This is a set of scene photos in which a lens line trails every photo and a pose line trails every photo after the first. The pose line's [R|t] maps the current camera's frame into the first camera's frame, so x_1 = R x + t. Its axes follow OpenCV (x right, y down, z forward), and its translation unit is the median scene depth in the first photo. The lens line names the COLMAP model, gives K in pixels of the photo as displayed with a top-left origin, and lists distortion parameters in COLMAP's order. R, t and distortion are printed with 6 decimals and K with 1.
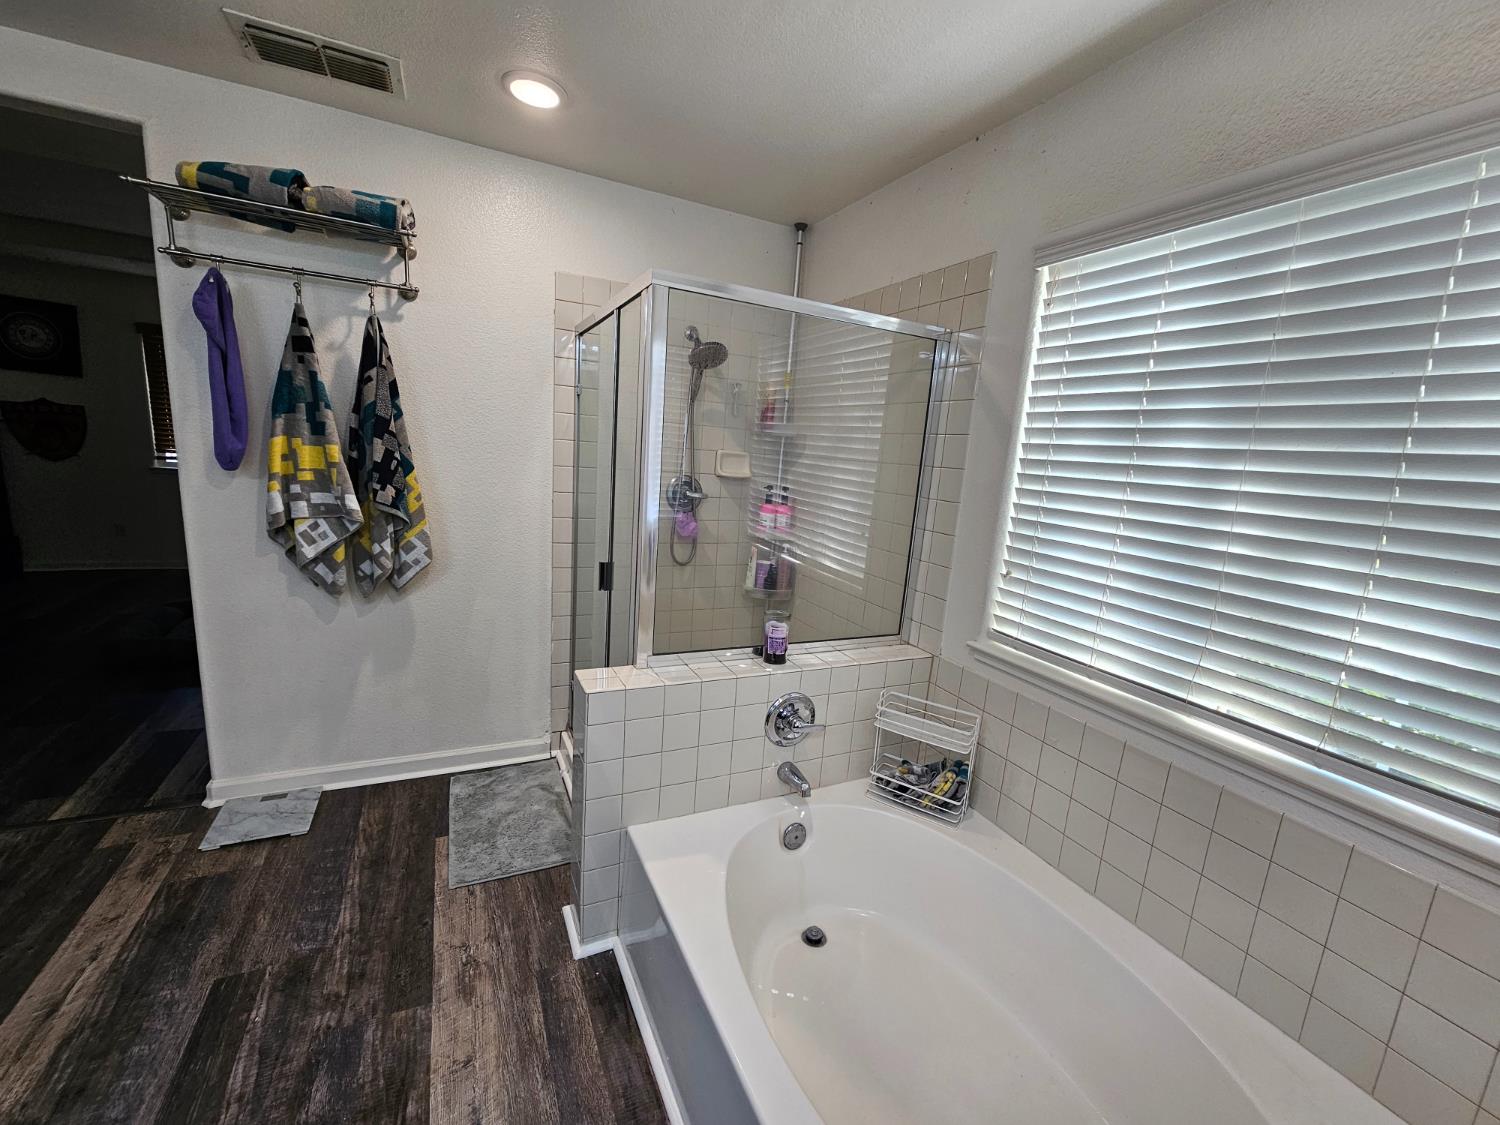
lens RADIAL K [[617.3, 0, 757.2], [0, 617.3, 570.5], [0, 0, 1]] dist [-0.001483, -0.000419]
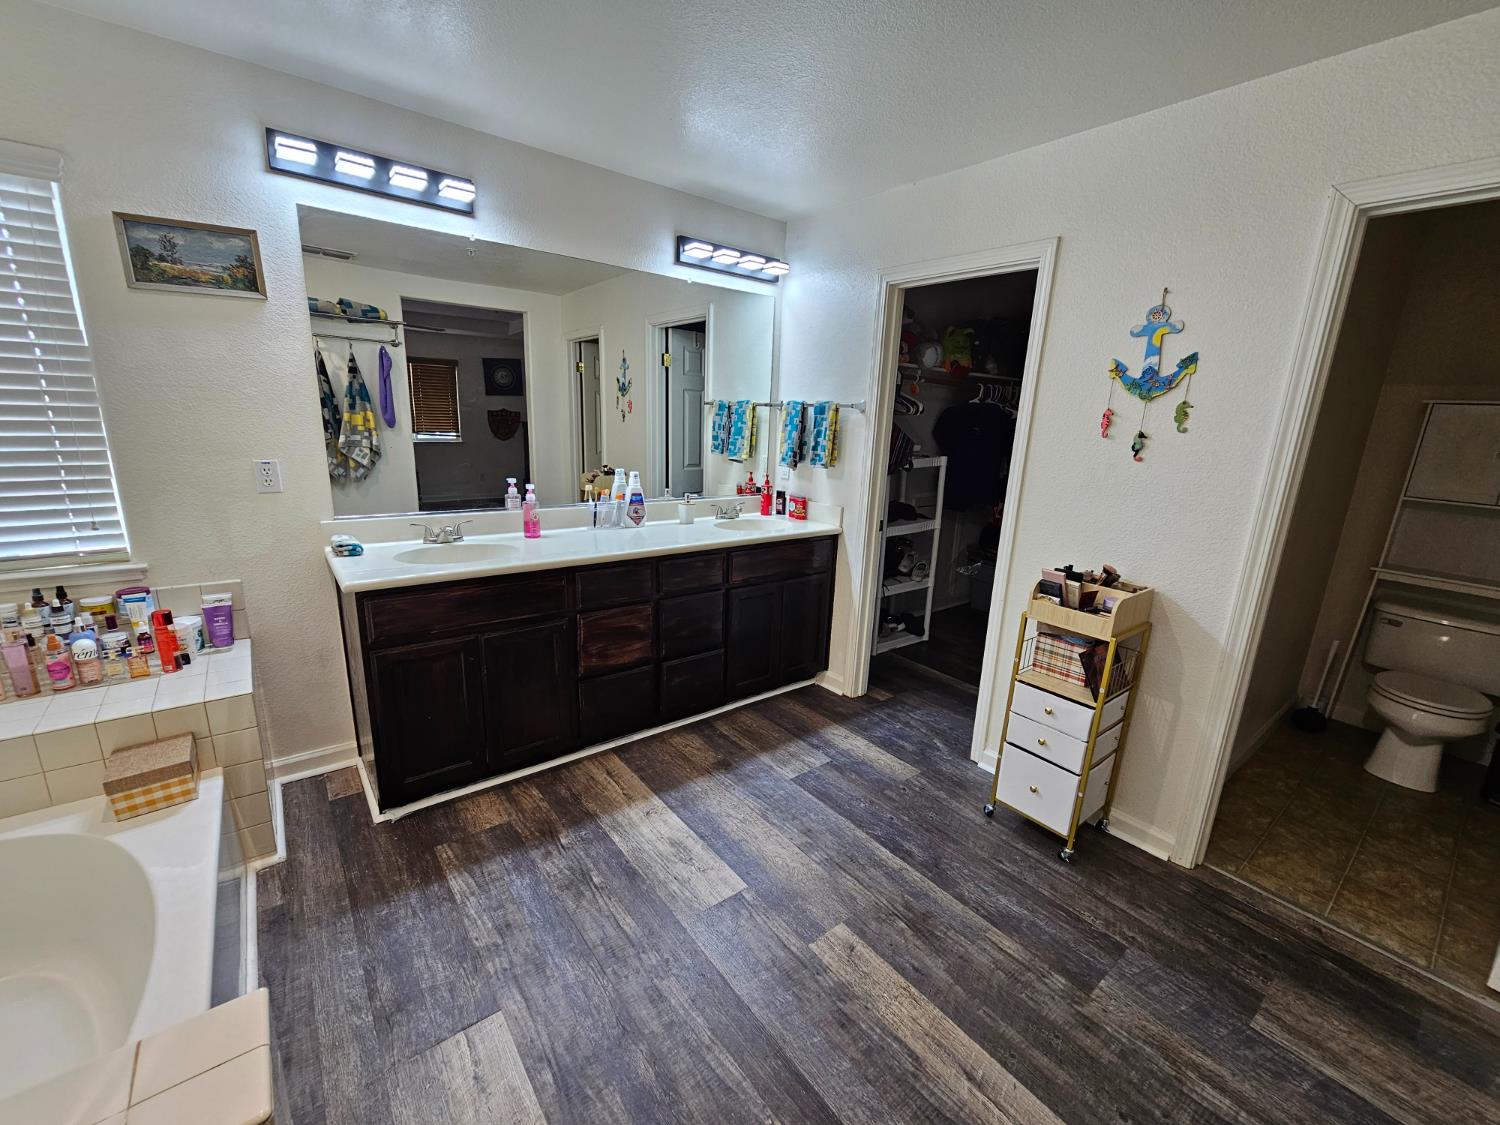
lens RADIAL K [[617.3, 0, 753.7], [0, 617.3, 566.1], [0, 0, 1]] dist [-0.001483, -0.000419]
pose [[-0.969381, -0.067175, -0.236197, -0.533265], [-0.160046, 0.902334, 0.400224, -0.342507], [0.186243, 0.425772, -0.885456, 1.452950]]
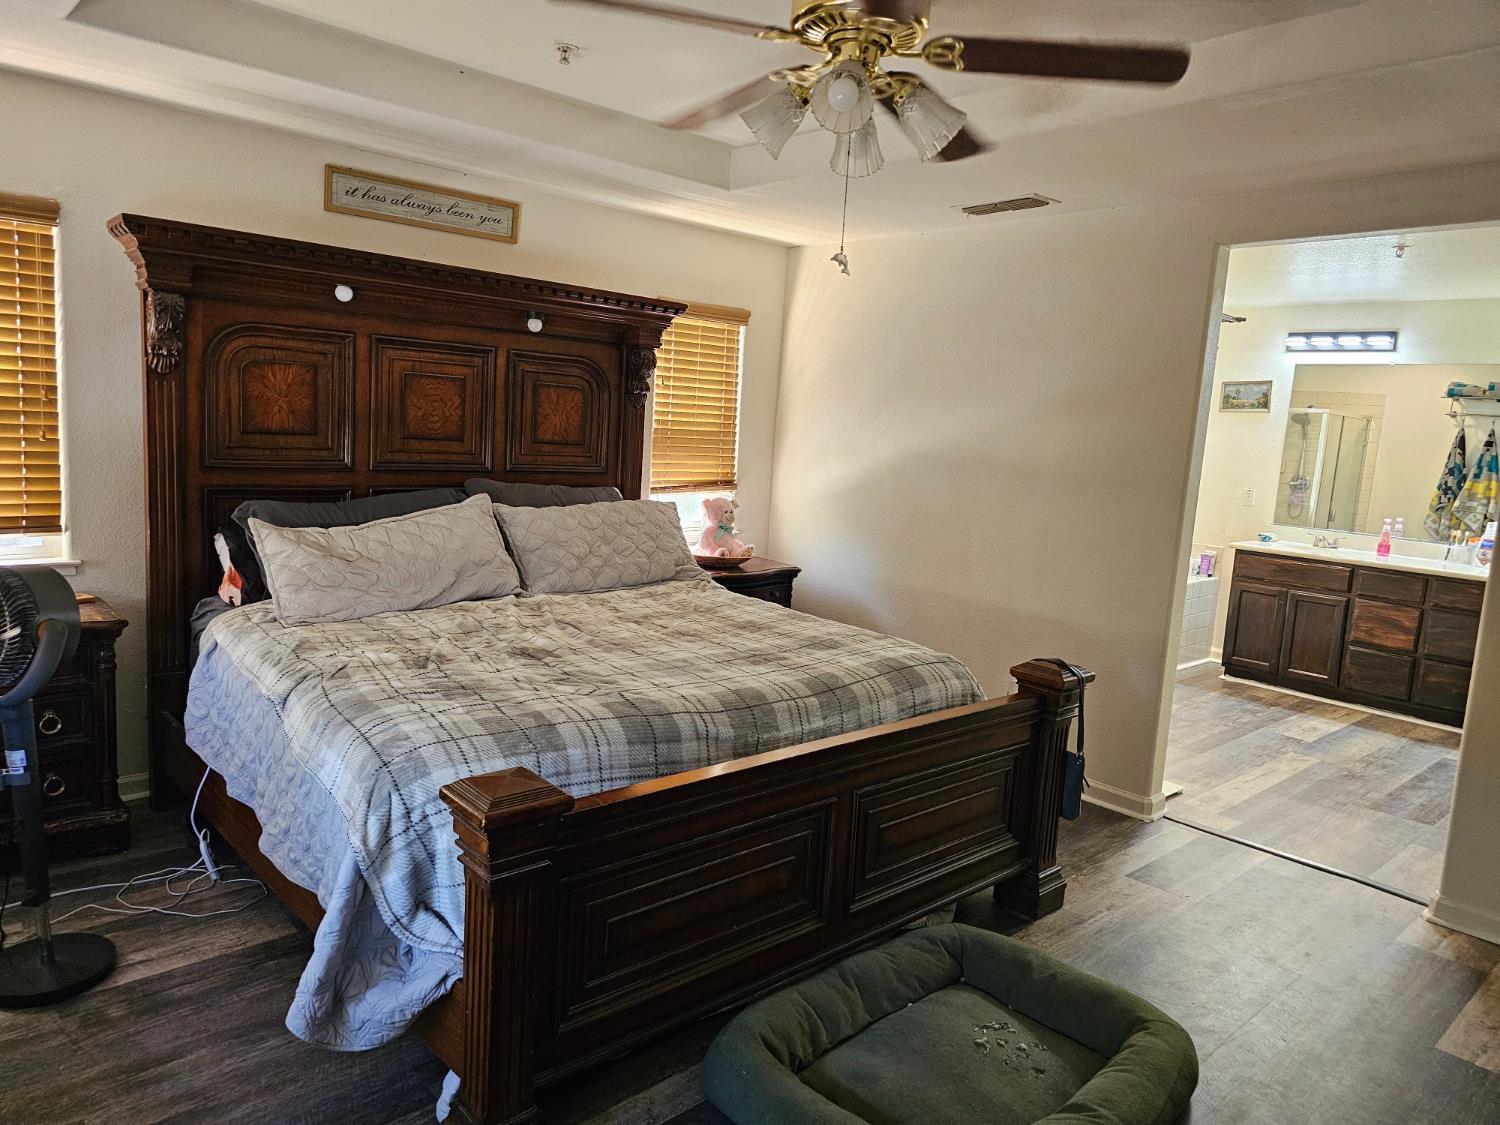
lens RADIAL K [[999.3, 0, 751.0], [0, 999.3, 555.7], [0, 0, 1]] dist [0.052928, -0.046302]
pose [[-0.268891, -0.223972, 0.936768, -3.586761], [0.108696, 0.959318, 0.260564, -0.981519], [-0.957018, 0.171886, -0.233607, 3.212413]]
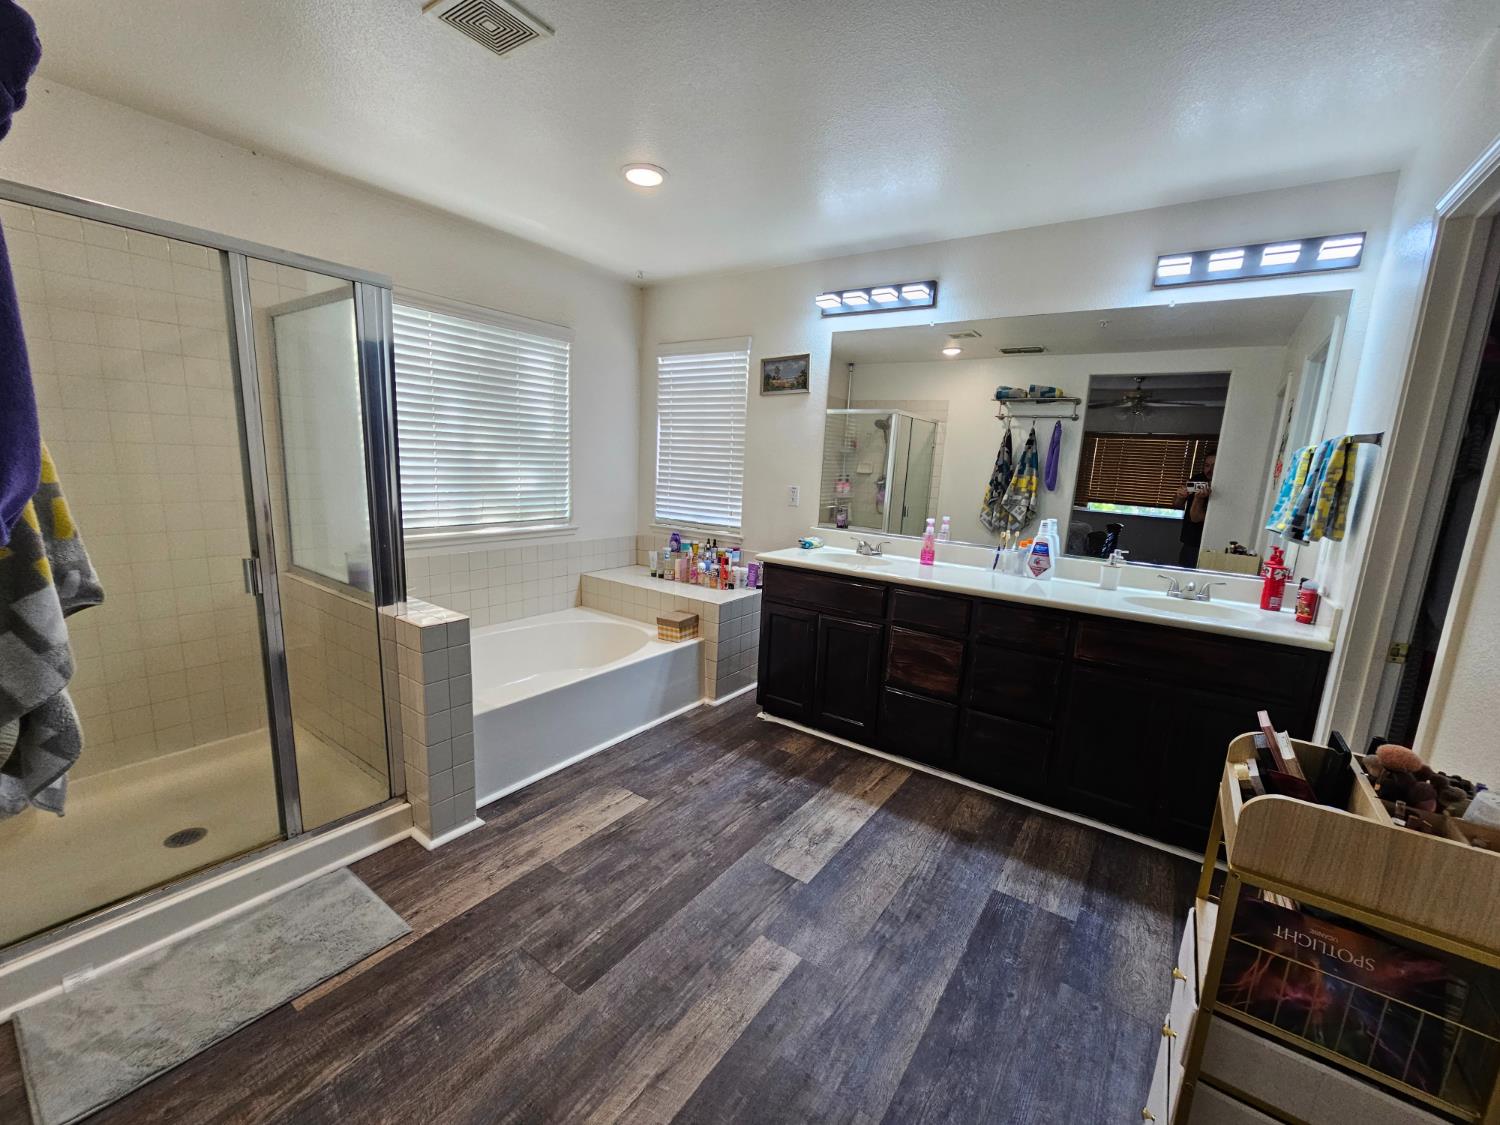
lens RADIAL K [[617.3, 0, 758.4], [0, 617.3, 571.8], [0, 0, 1]] dist [-0.001483, -0.000419]
pose [[-0.481484, -0.258189, 0.837563, -1.812792], [0.082295, 0.938086, 0.336485, -0.318232], [-0.872583, 0.230939, -0.430426, 1.096357]]
